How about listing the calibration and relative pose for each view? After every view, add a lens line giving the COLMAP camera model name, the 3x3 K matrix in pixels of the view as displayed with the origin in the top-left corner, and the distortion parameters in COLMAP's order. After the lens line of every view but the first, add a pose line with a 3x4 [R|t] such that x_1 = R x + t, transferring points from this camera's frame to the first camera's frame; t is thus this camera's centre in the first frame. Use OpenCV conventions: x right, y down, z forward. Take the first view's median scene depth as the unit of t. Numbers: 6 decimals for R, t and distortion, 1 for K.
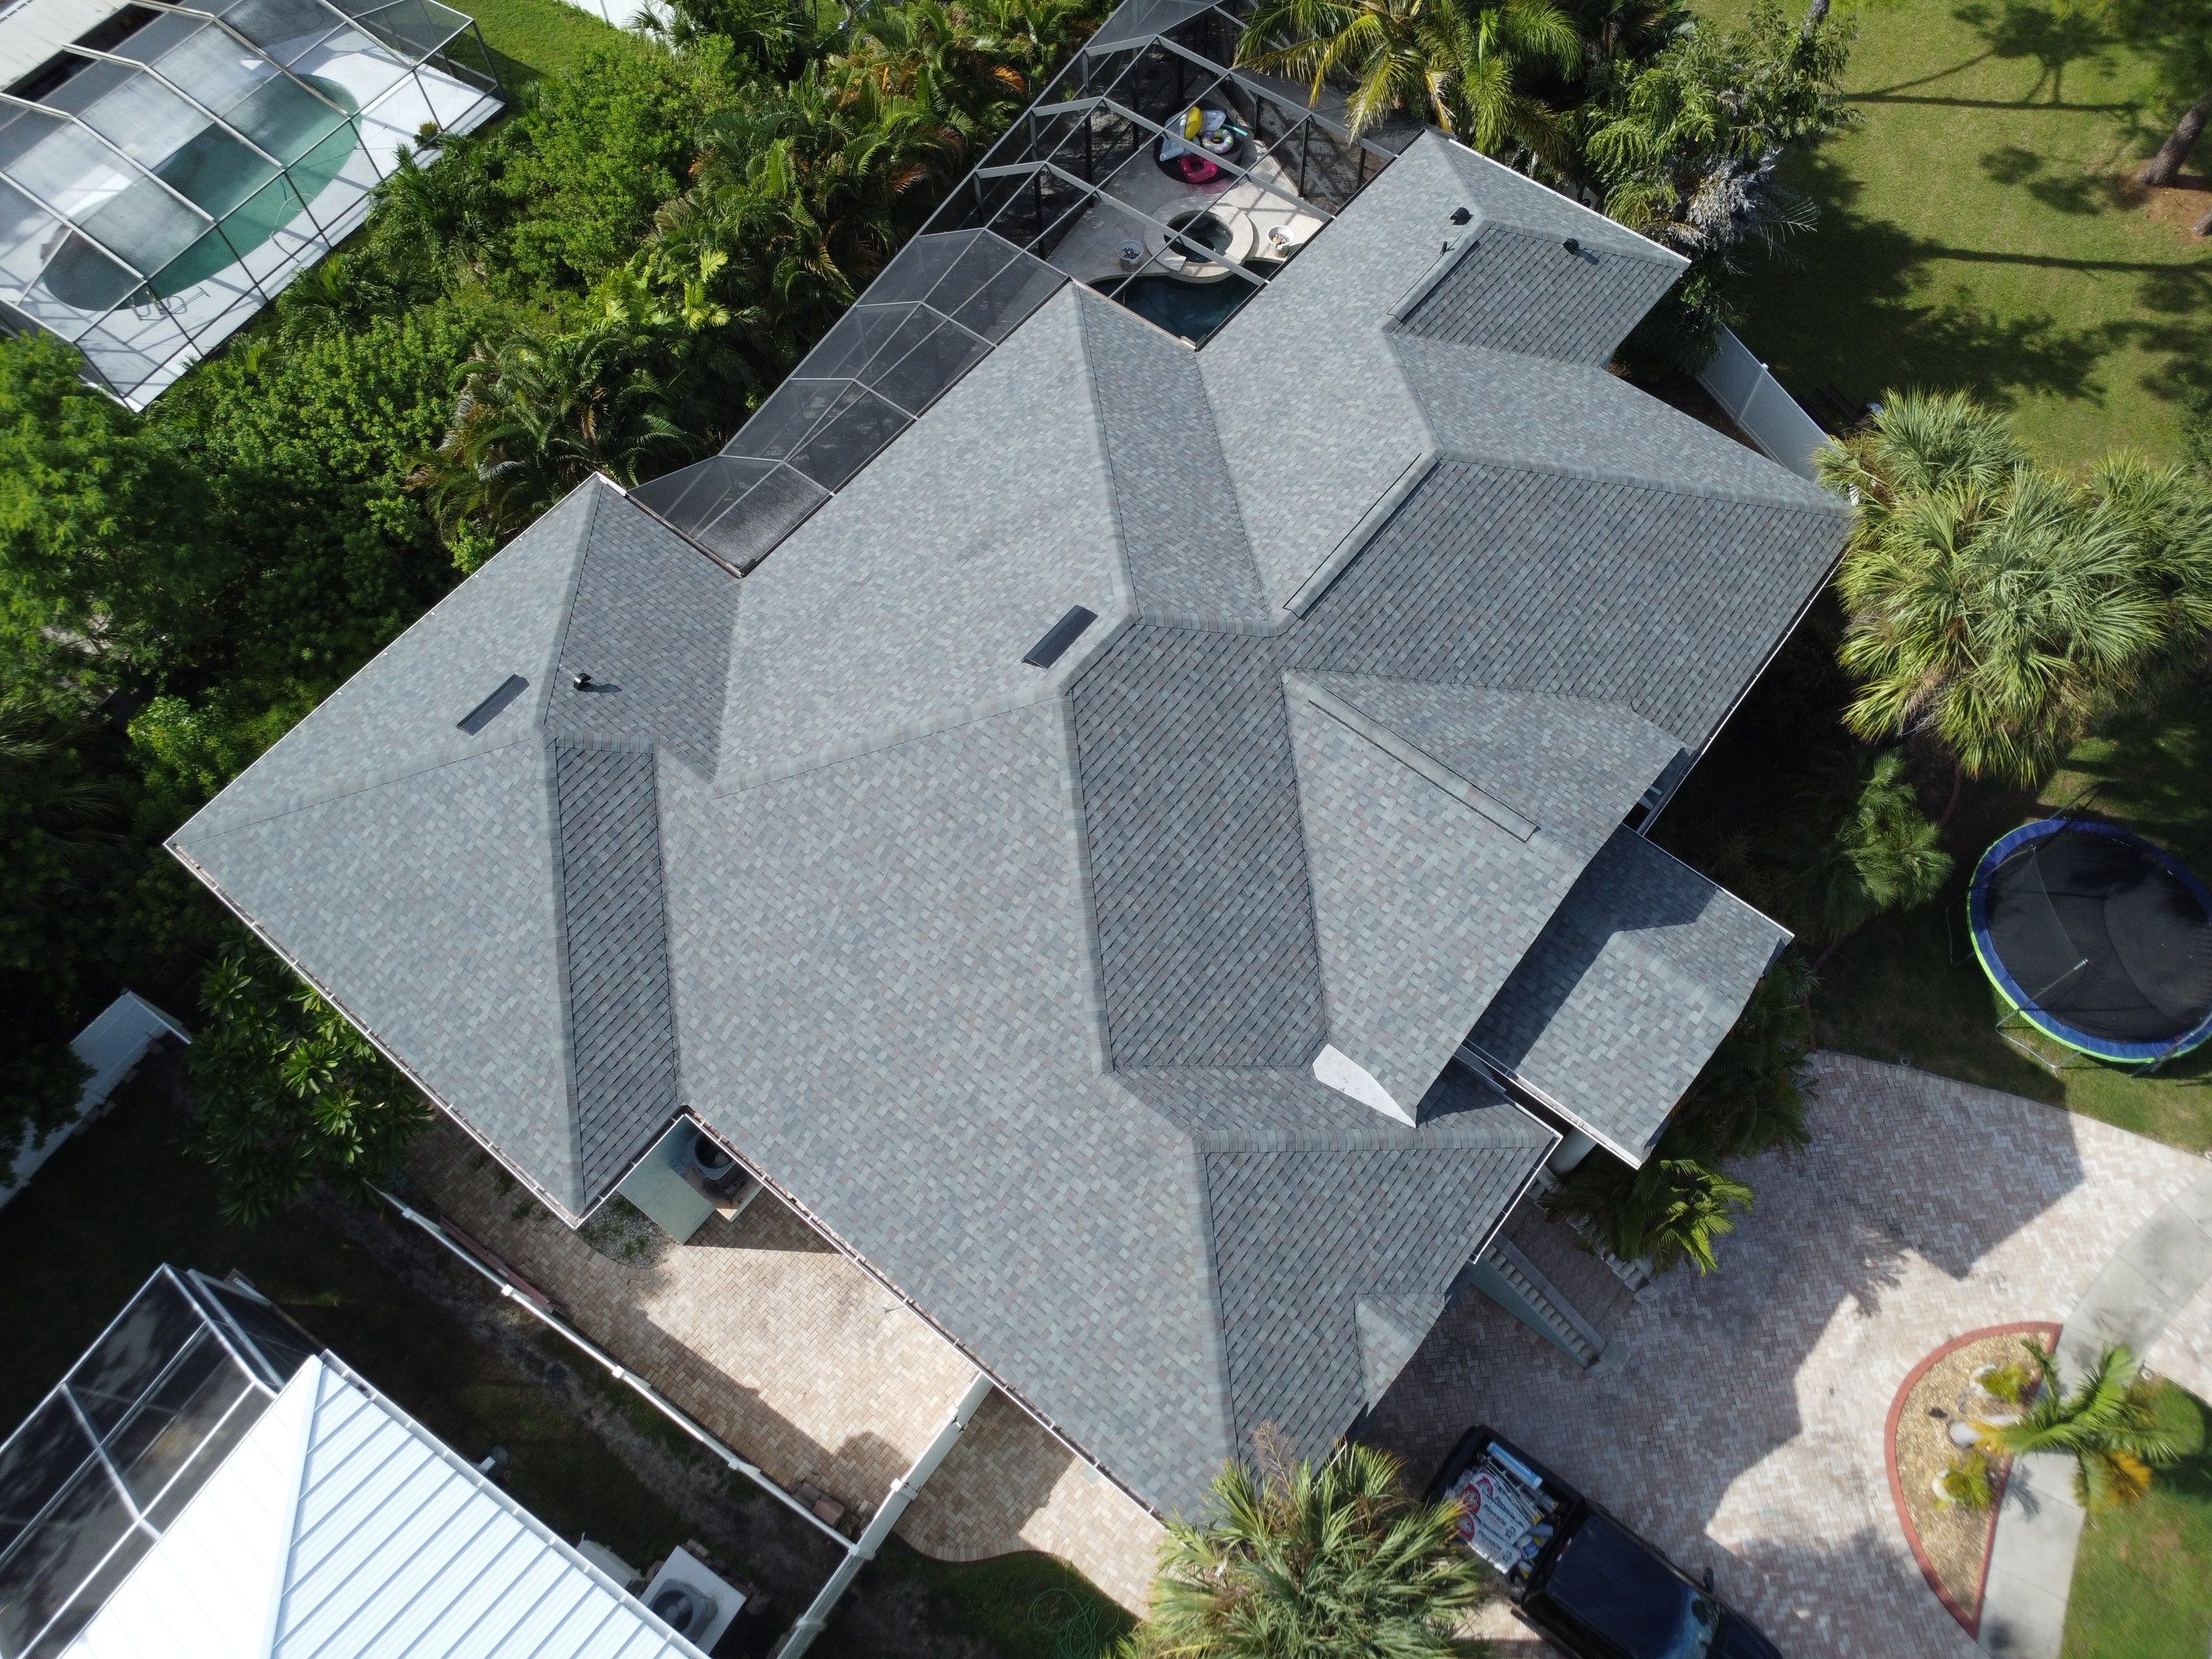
lens RADIAL K [[1602.6, 0, 1108.8], [0, 1602.6, 822.8], [0, 0, 1]] dist [-0.020657, -0.019734]
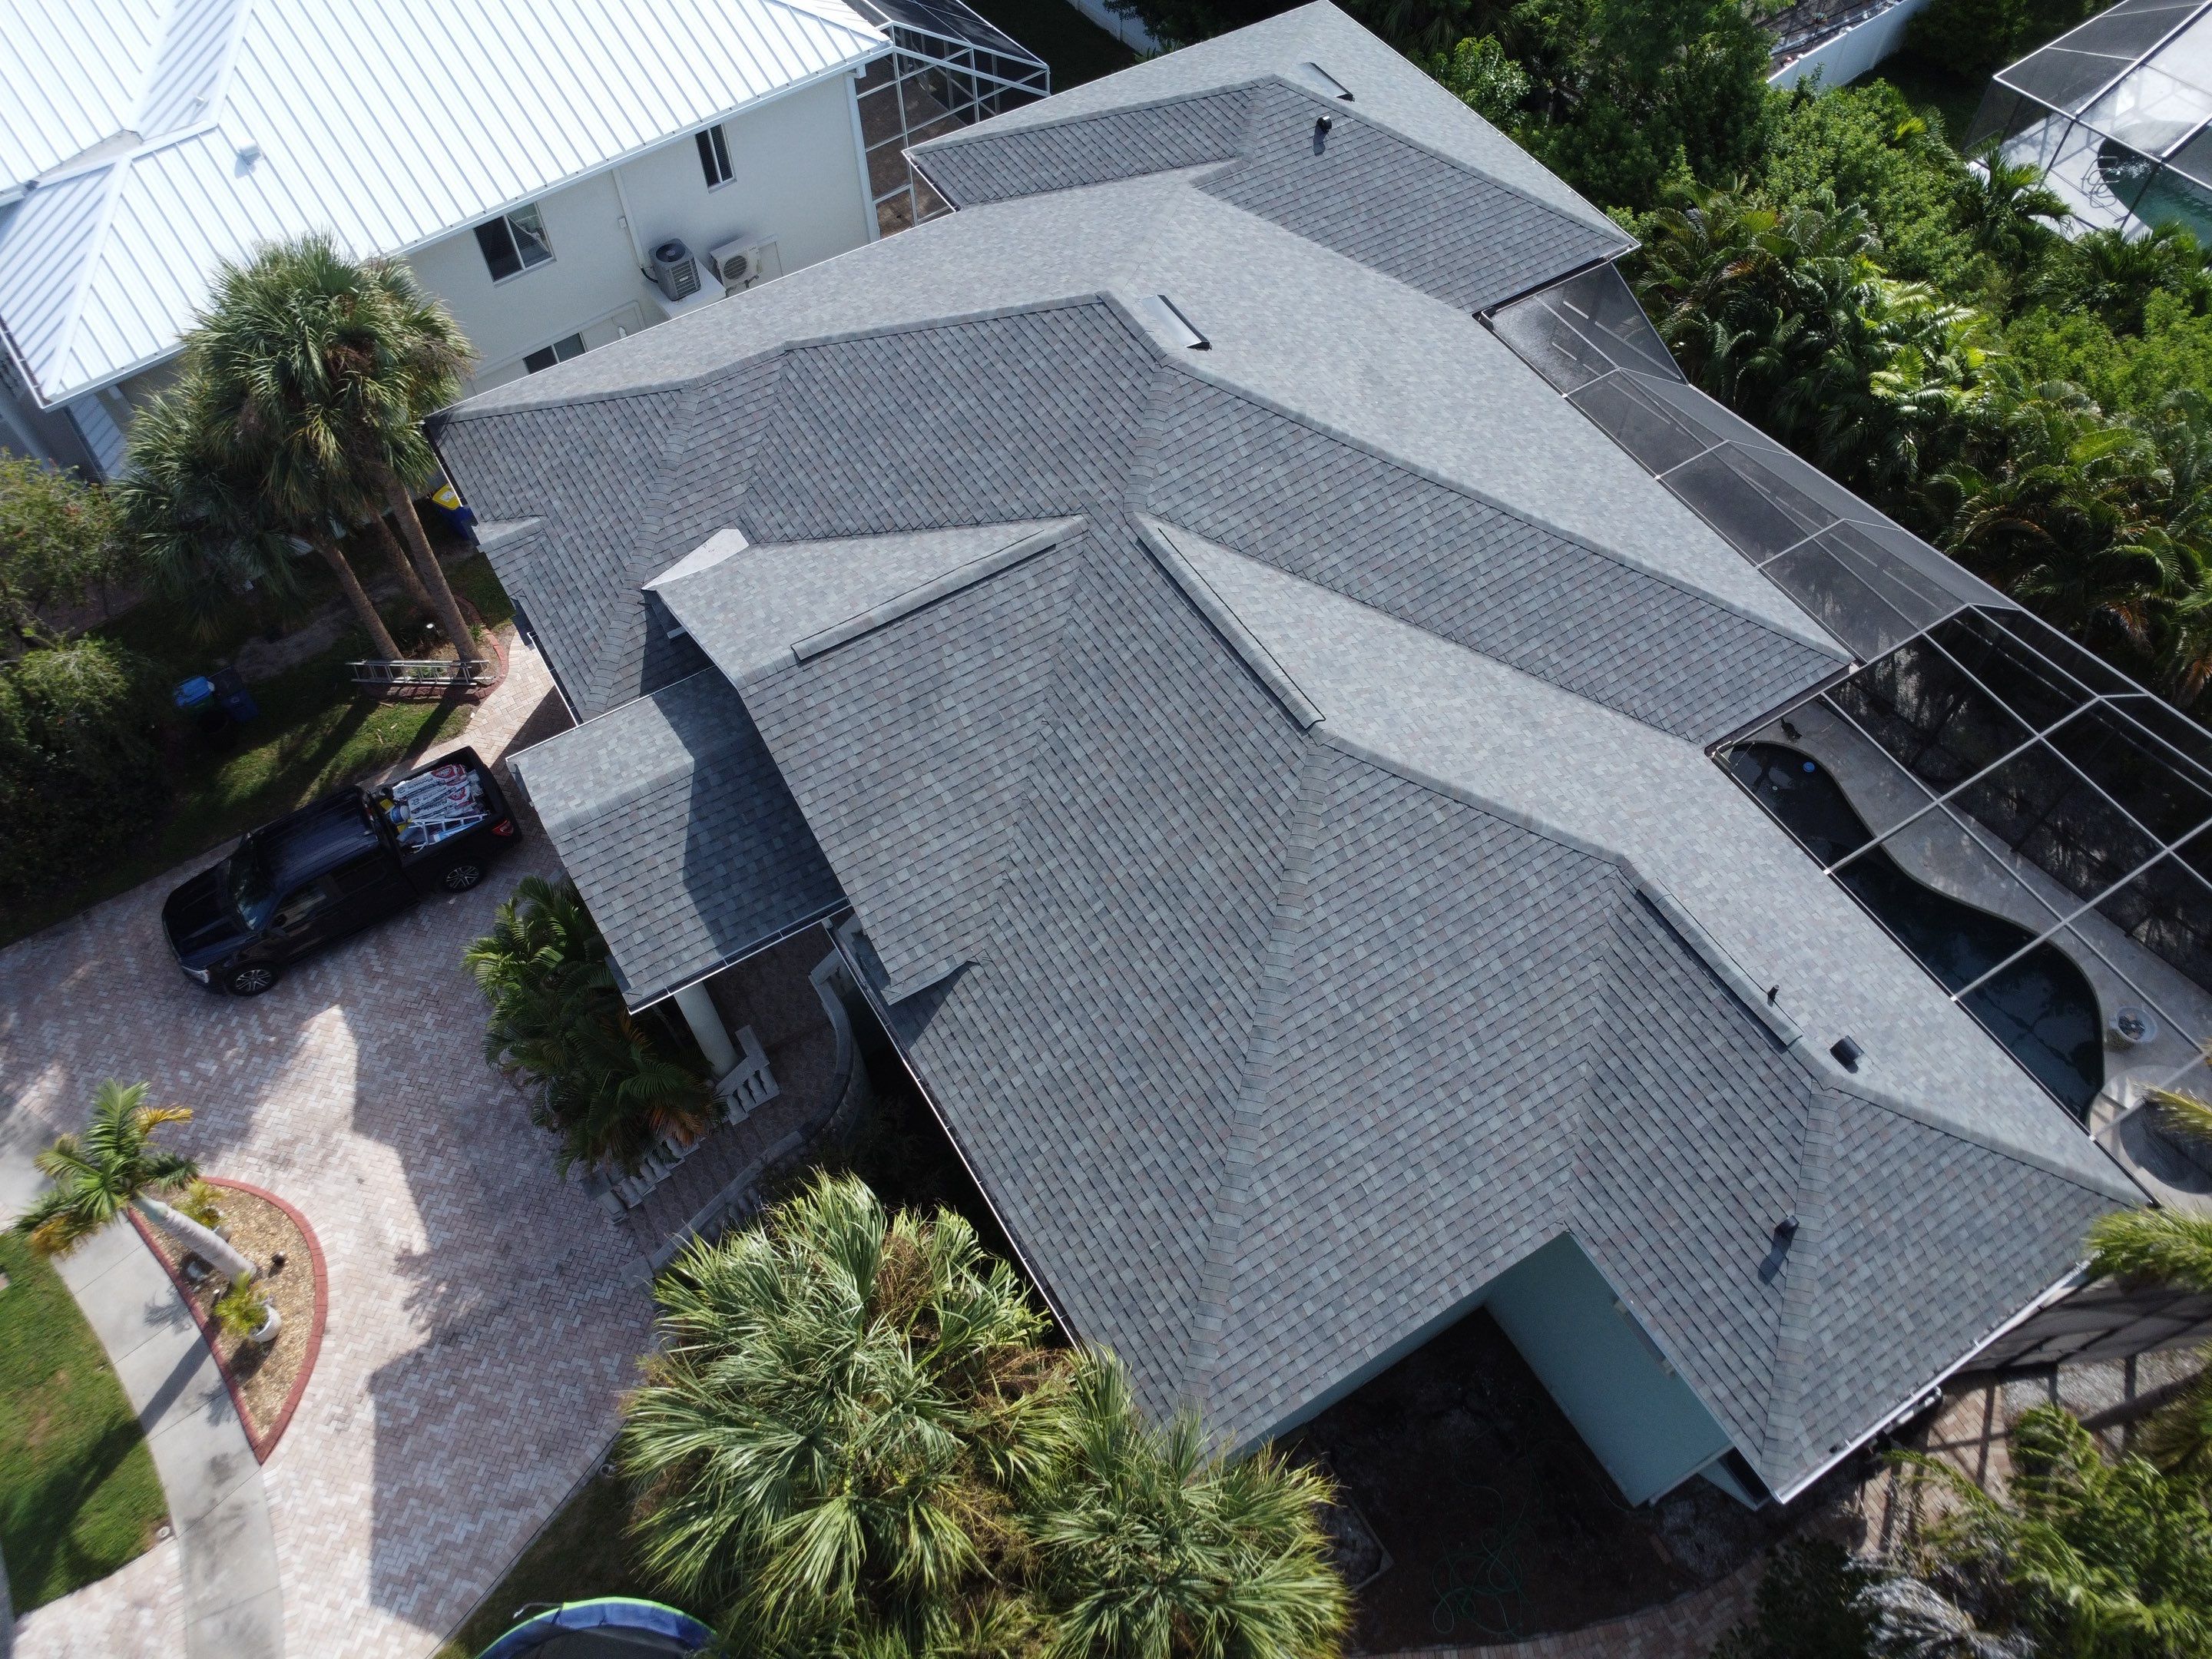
lens RADIAL K [[1602.6, 0, 1108.8], [0, 1602.6, 822.8], [0, 0, 1]] dist [-0.020657, -0.019734]
pose [[-0.335078, 0.800669, -0.496641, 0.634387], [-0.829211, -0.000326, 0.558935, -0.559743], [0.447360, 0.599107, 0.664033, 0.467604]]
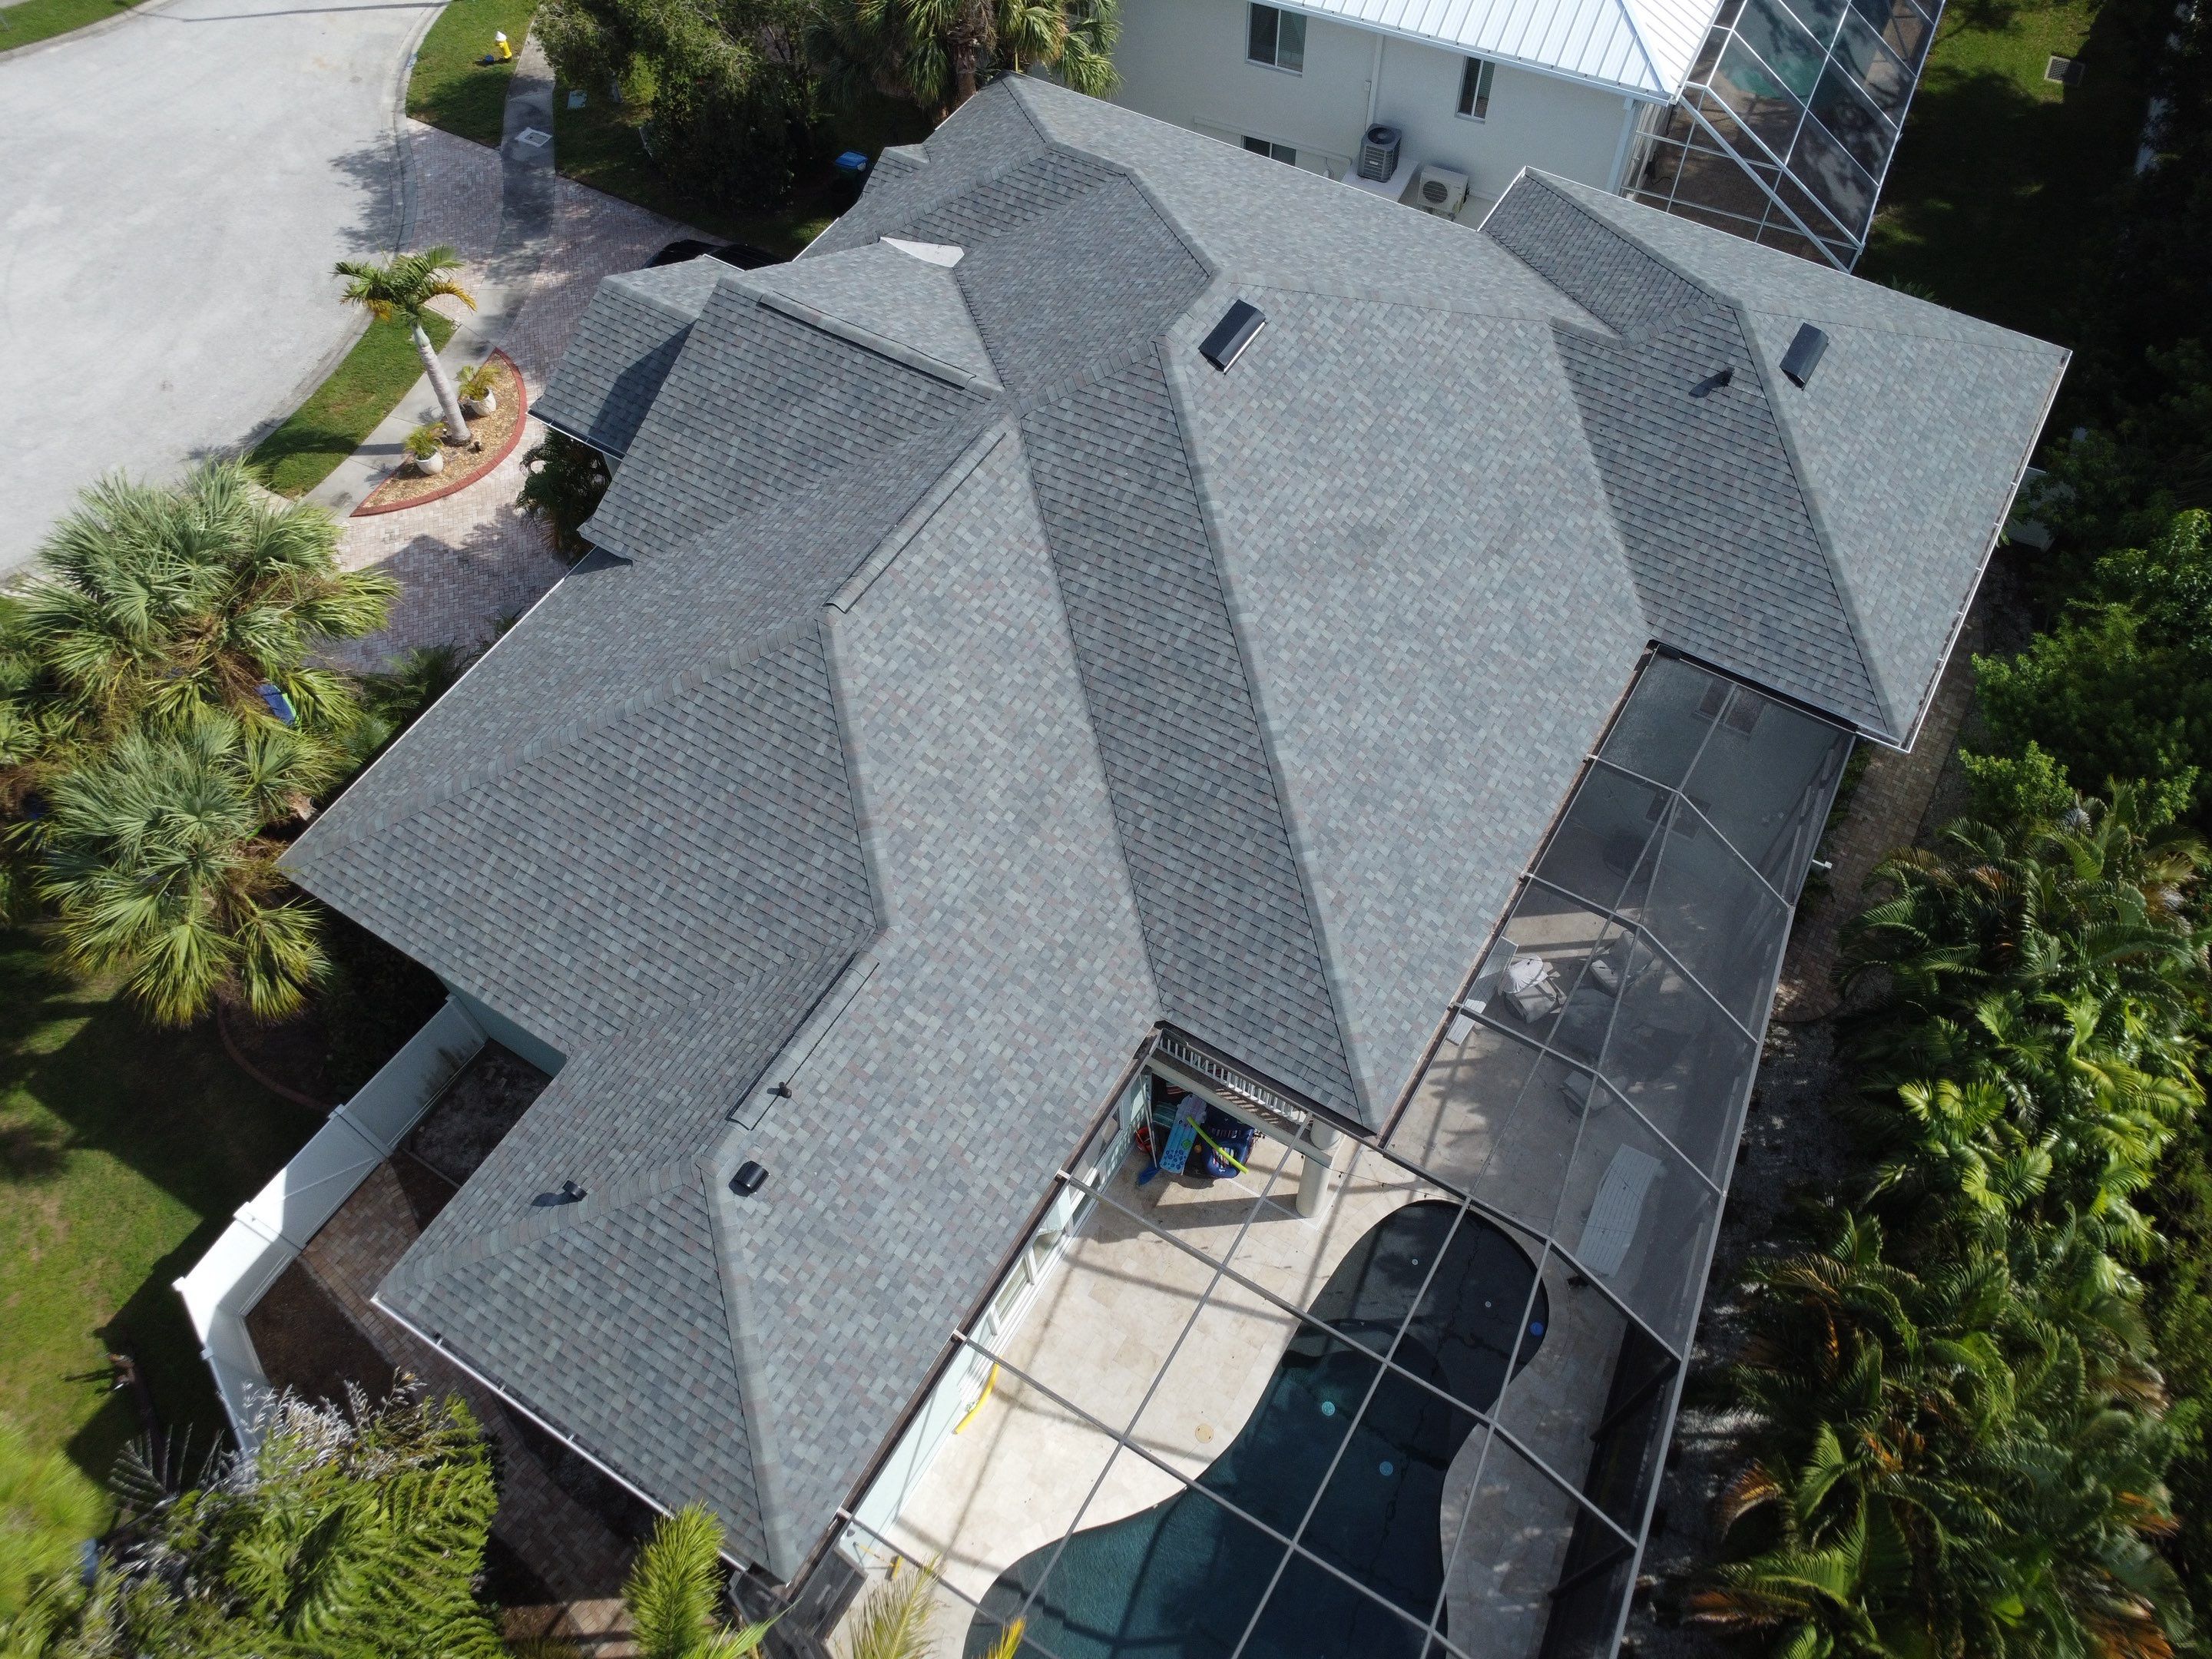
lens RADIAL K [[1602.6, 0, 1108.8], [0, 1602.6, 822.8], [0, 0, 1]] dist [-0.020657, -0.019734]
pose [[-0.990764, 0.131295, -0.033887, 0.102968], [-0.095239, -0.495906, 0.863138, -0.971439], [0.096521, 0.858393, 0.503830, 0.682979]]
